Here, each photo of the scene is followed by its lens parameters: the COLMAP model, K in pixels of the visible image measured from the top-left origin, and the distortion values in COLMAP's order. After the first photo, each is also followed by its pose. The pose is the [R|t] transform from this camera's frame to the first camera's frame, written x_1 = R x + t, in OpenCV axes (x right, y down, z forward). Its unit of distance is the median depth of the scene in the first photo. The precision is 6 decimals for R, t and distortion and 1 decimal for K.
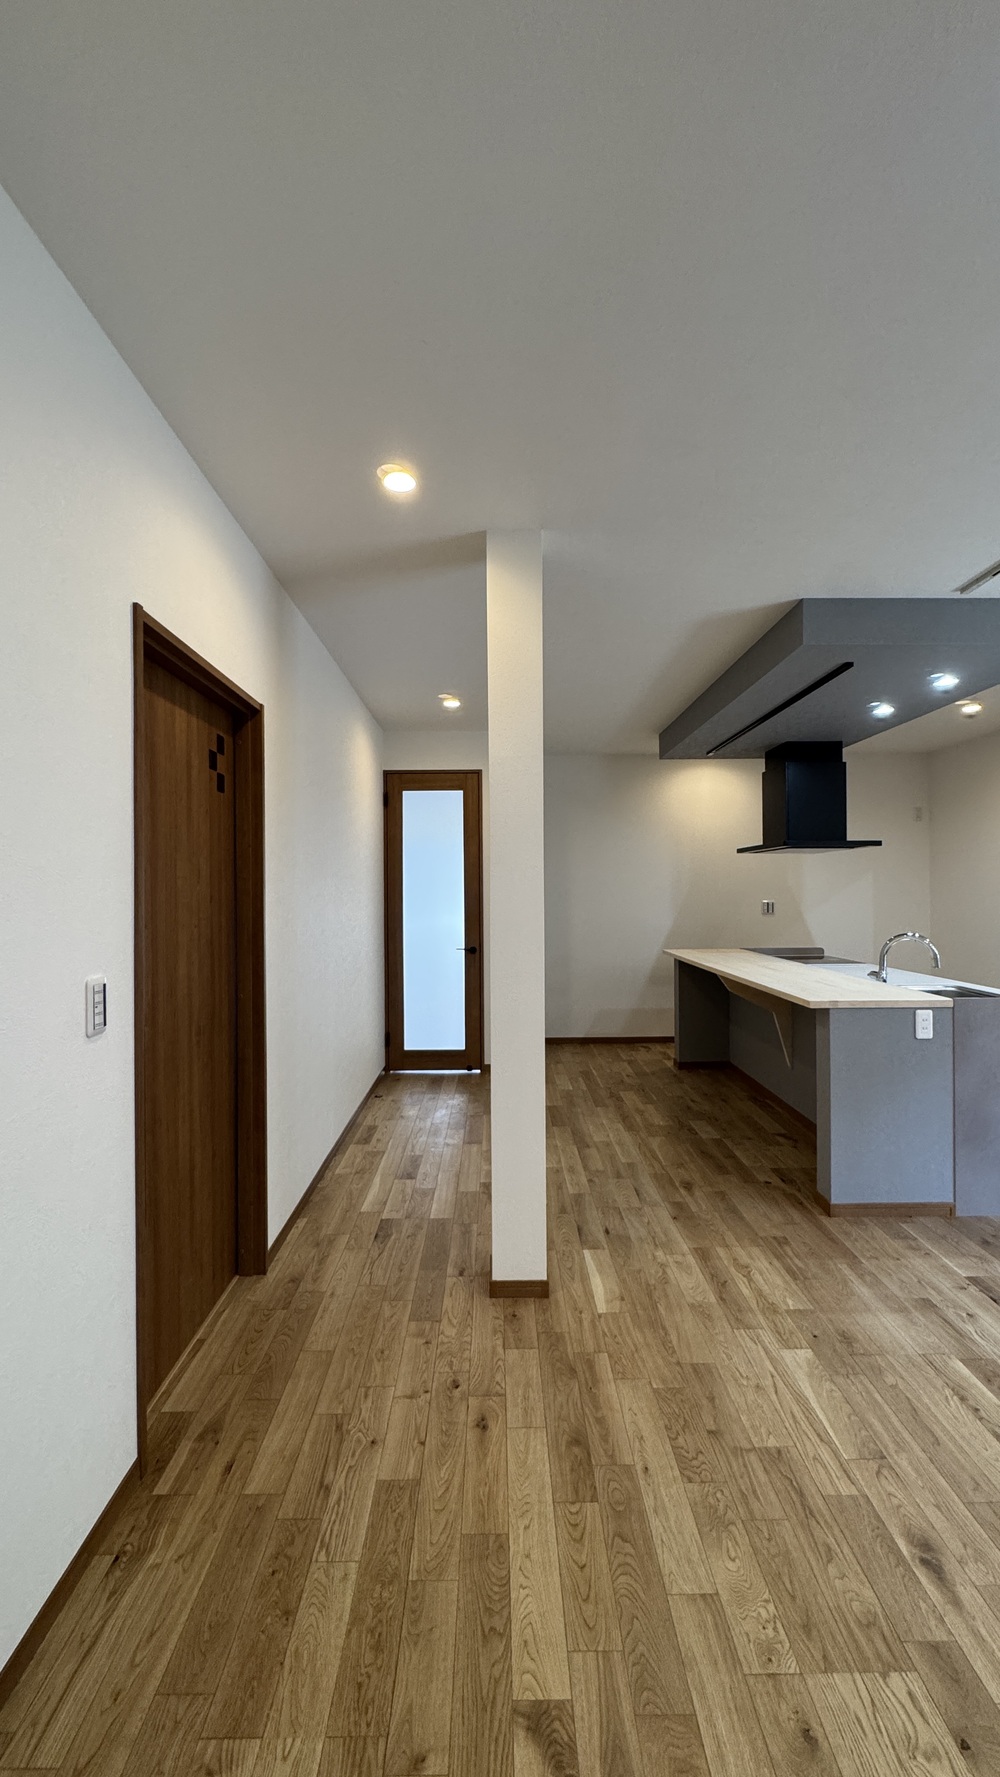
lens RADIAL K [[705.9, 0, 495.7], [0, 705.9, 882.3], [0, 0, 1]] dist [-0.000247, 0.000061]
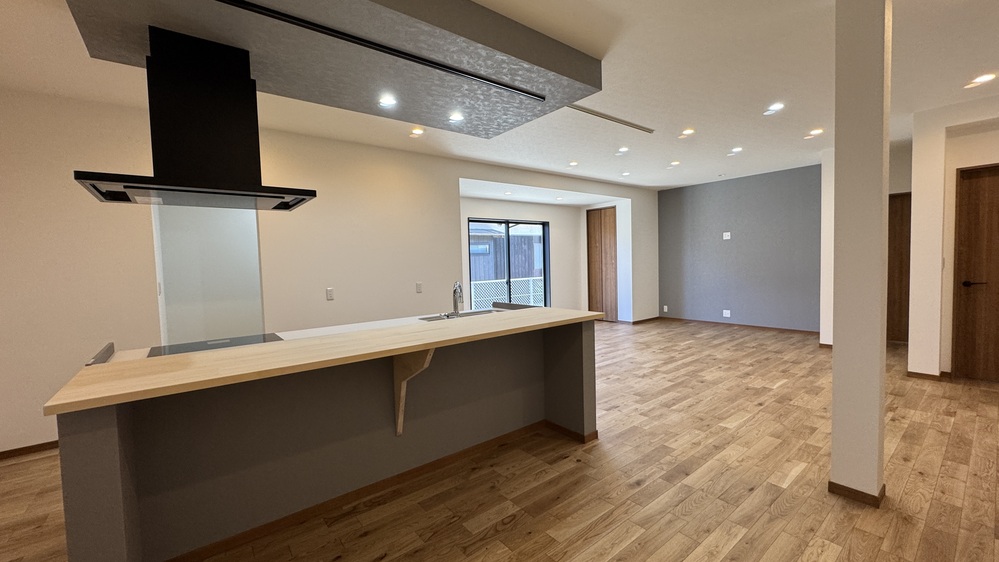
lens RADIAL K [[396.8, 0, 499.5], [0, 396.8, 281.0], [0, 0, 1]] dist [-0.000247, 0.000061]
pose [[-0.616348, -0.015910, 0.787313, -0.129406], [0.023336, 0.998988, 0.038456, 0.049013], [-0.787128, 0.042075, -0.615353, 1.714614]]
